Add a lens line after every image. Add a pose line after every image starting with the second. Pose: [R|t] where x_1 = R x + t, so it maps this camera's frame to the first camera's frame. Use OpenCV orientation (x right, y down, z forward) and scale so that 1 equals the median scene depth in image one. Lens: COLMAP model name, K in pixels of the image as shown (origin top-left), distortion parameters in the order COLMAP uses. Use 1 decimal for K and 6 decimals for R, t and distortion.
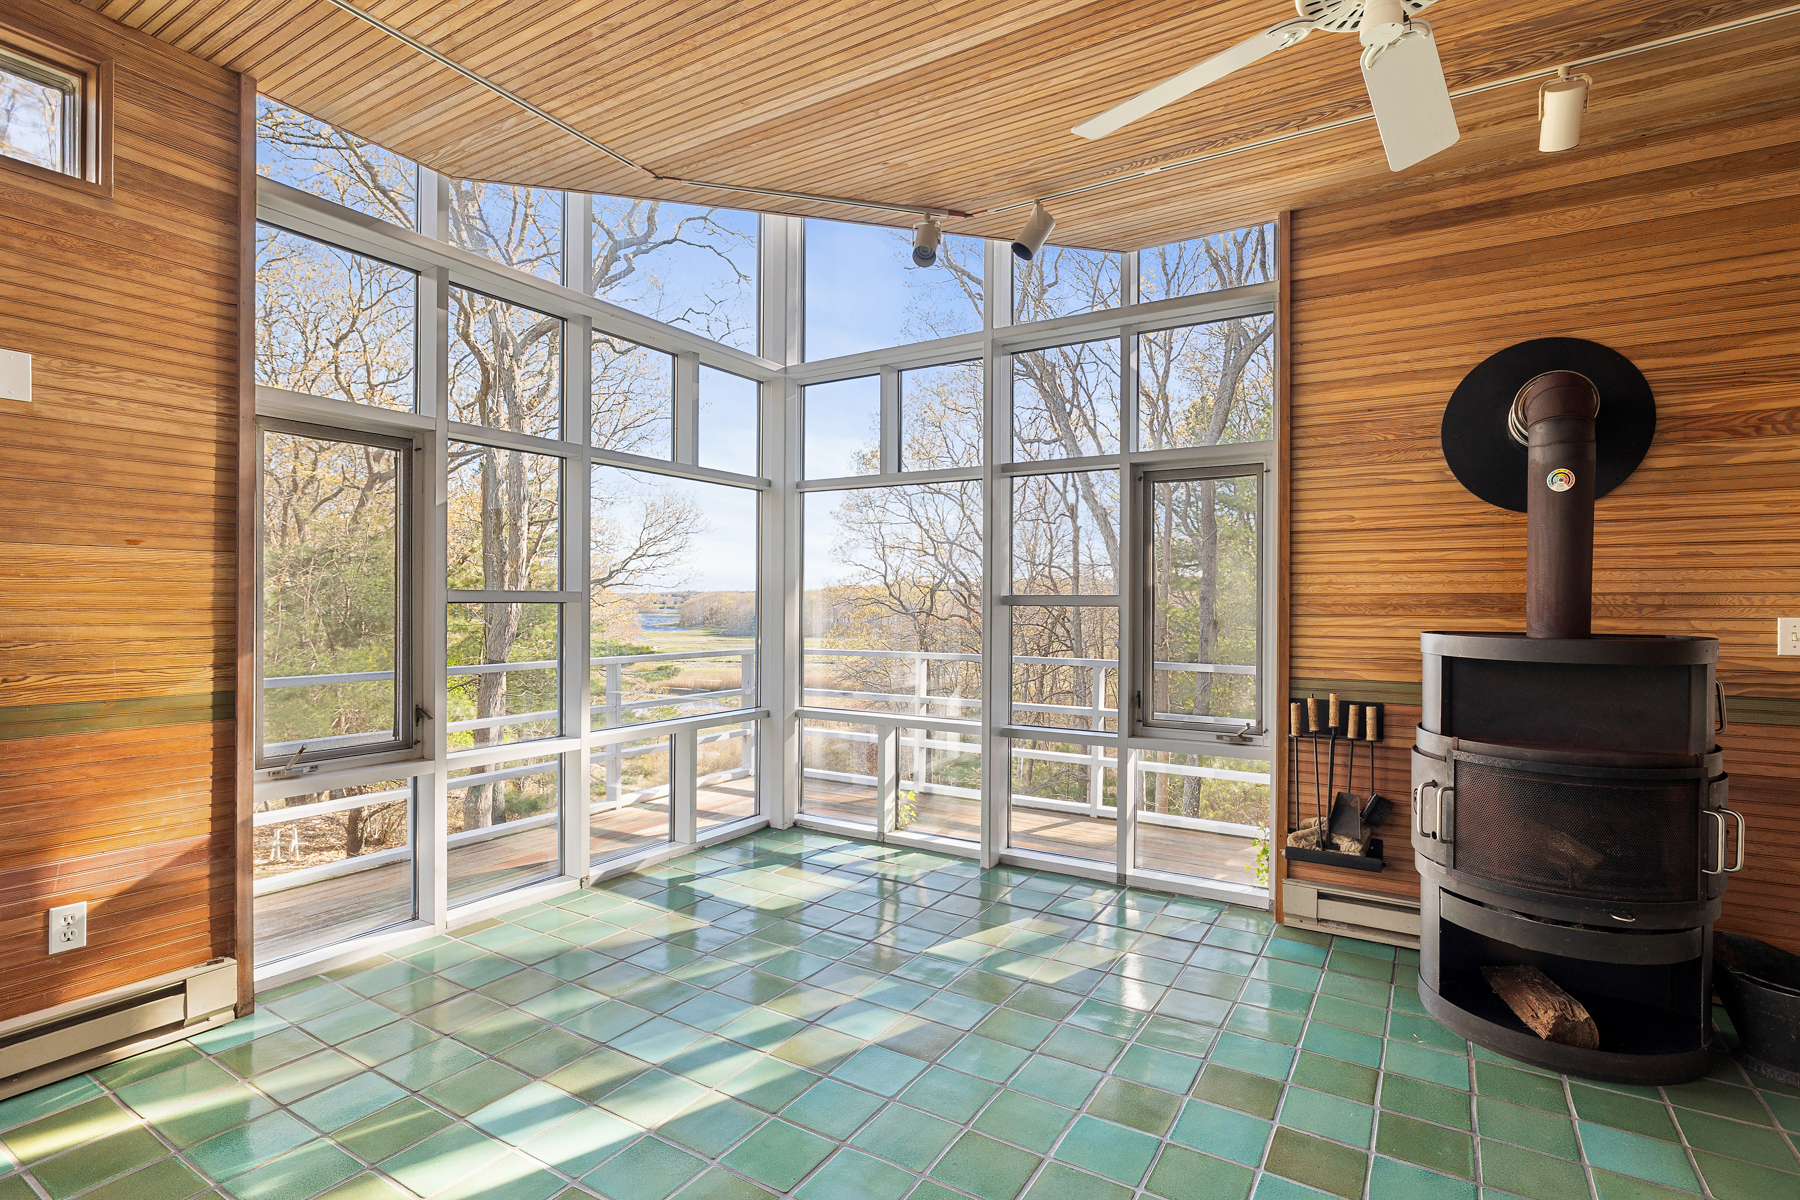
lens RADIAL K [[879.3, 0, 895.3], [0, 879.3, 608.1], [0, 0, 1]] dist [-0.004106, 0.000326]
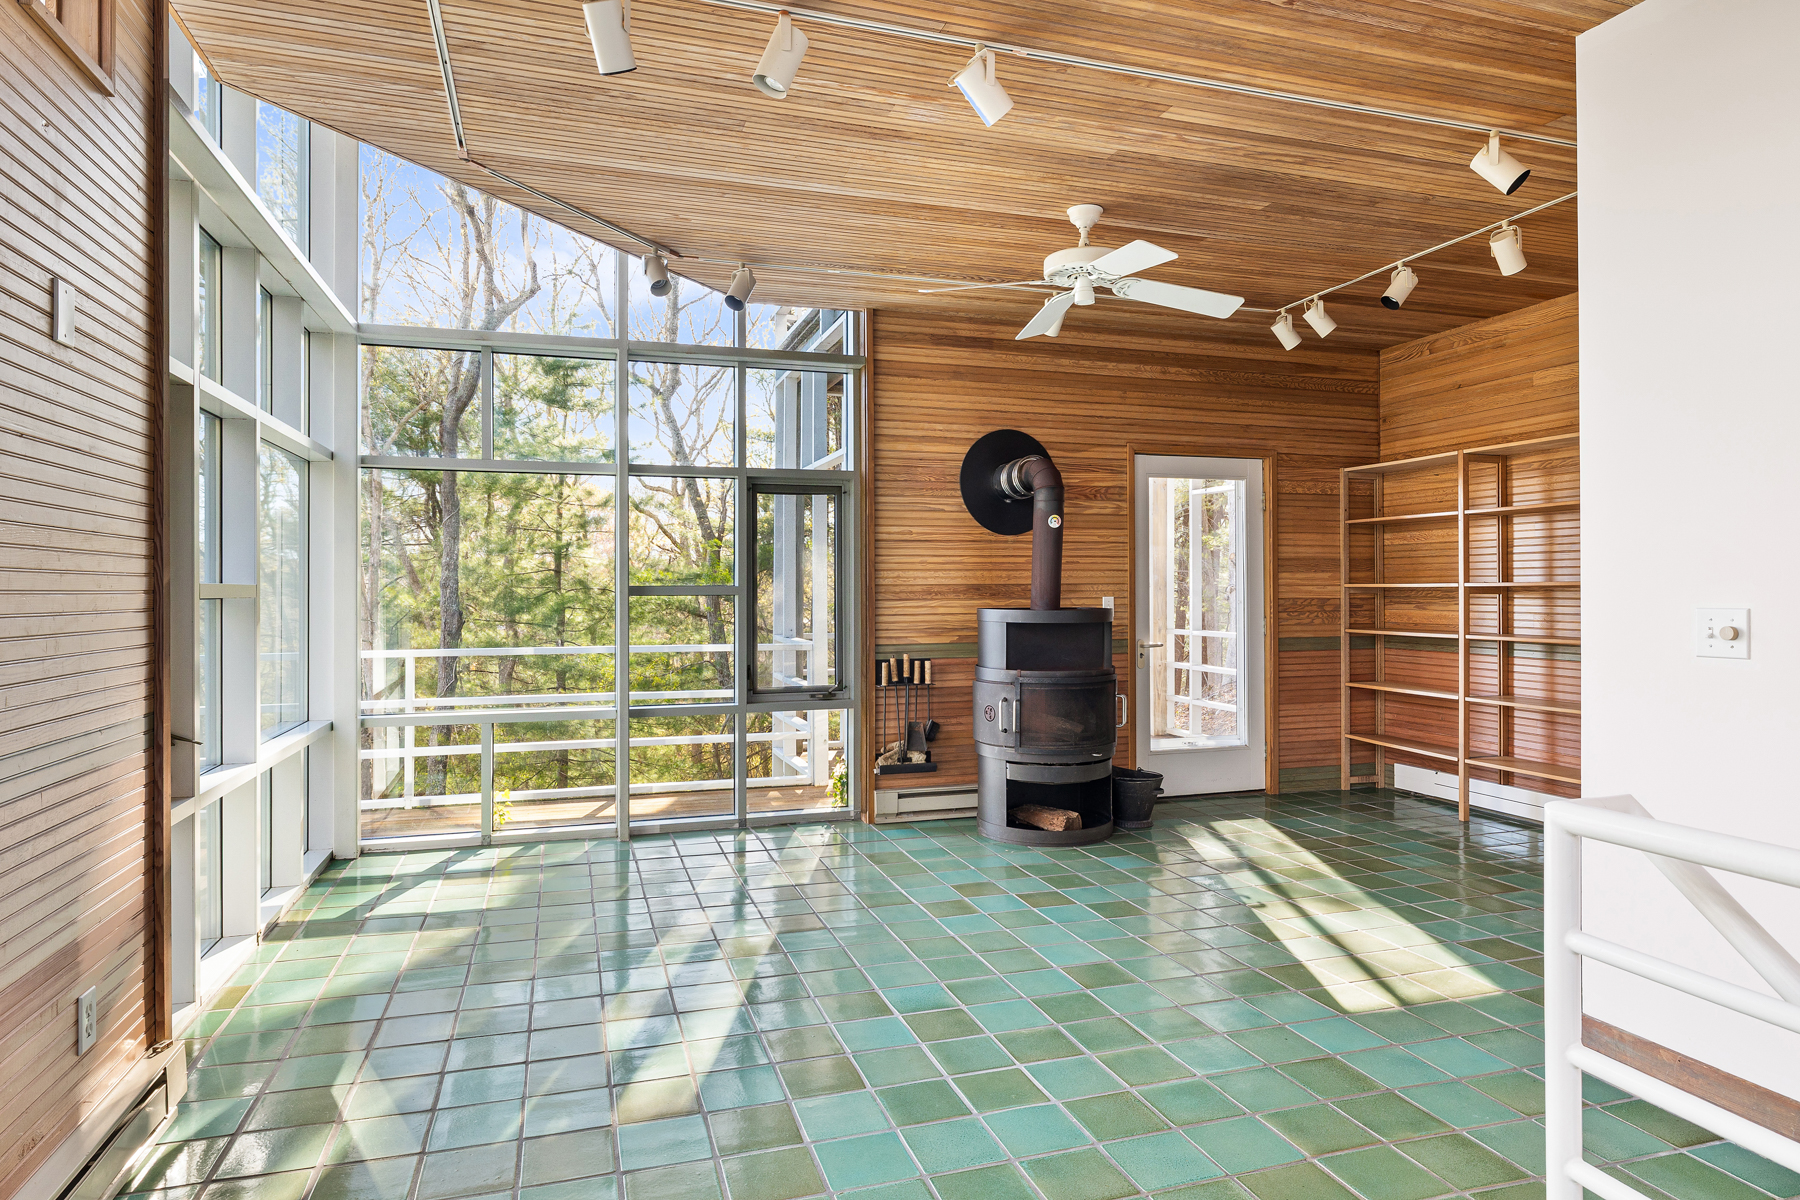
lens RADIAL K [[1052.4, 0, 901.2], [0, 1052.4, 592.0], [0, 0, 1]] dist [0.000374, 0.000115]
pose [[0.649893, -0.008151, 0.759982, -0.835244], [0.011797, 0.999930, 0.000637, -0.005414], [-0.759934, 0.008551, 0.649944, -0.118752]]
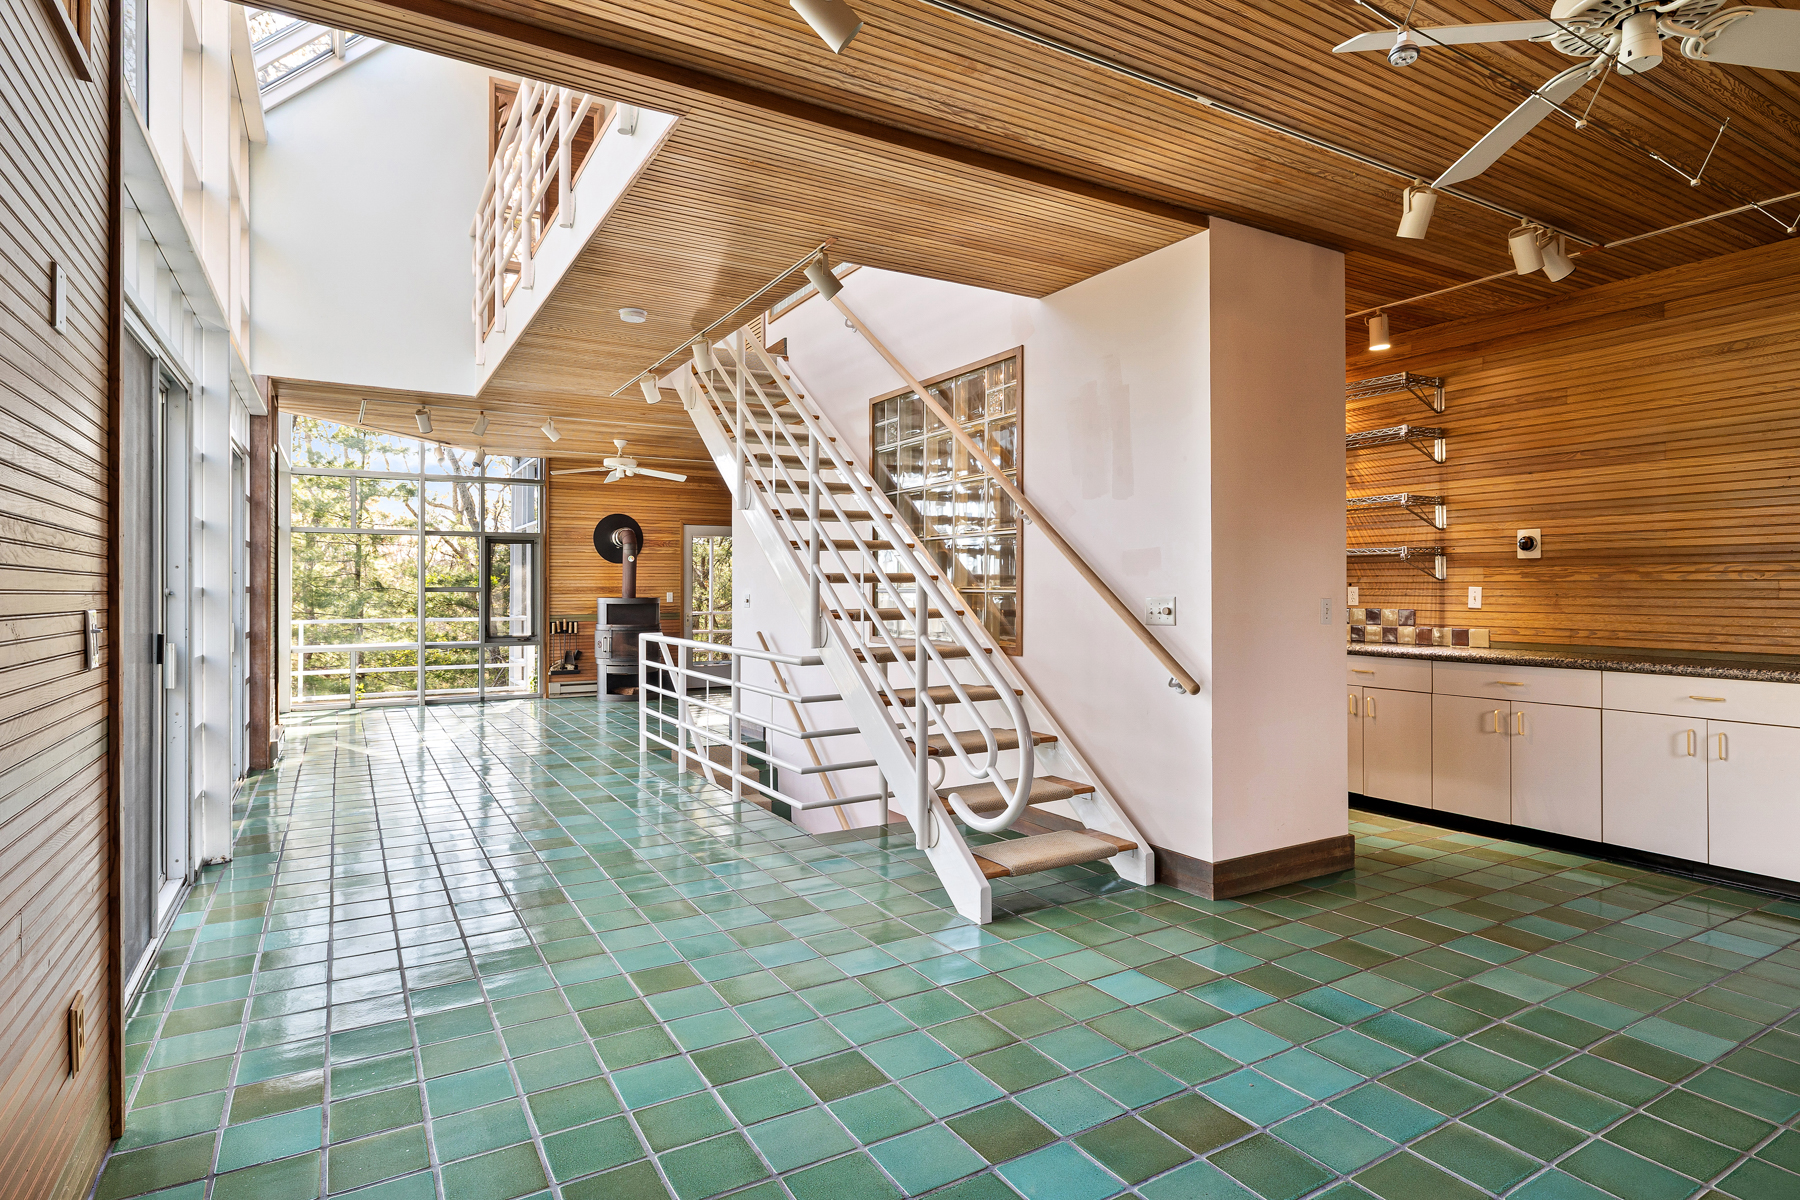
lens RADIAL K [[958.5, 0, 895.5], [0, 958.5, 592.9], [0, 0, 1]] dist [-0.007165, -0.000417]
pose [[0.465078, -0.008821, 0.885226, -1.984099], [0.009237, 0.999944, 0.005112, -0.000659], [-0.885221, 0.005800, 0.465134, -1.633262]]
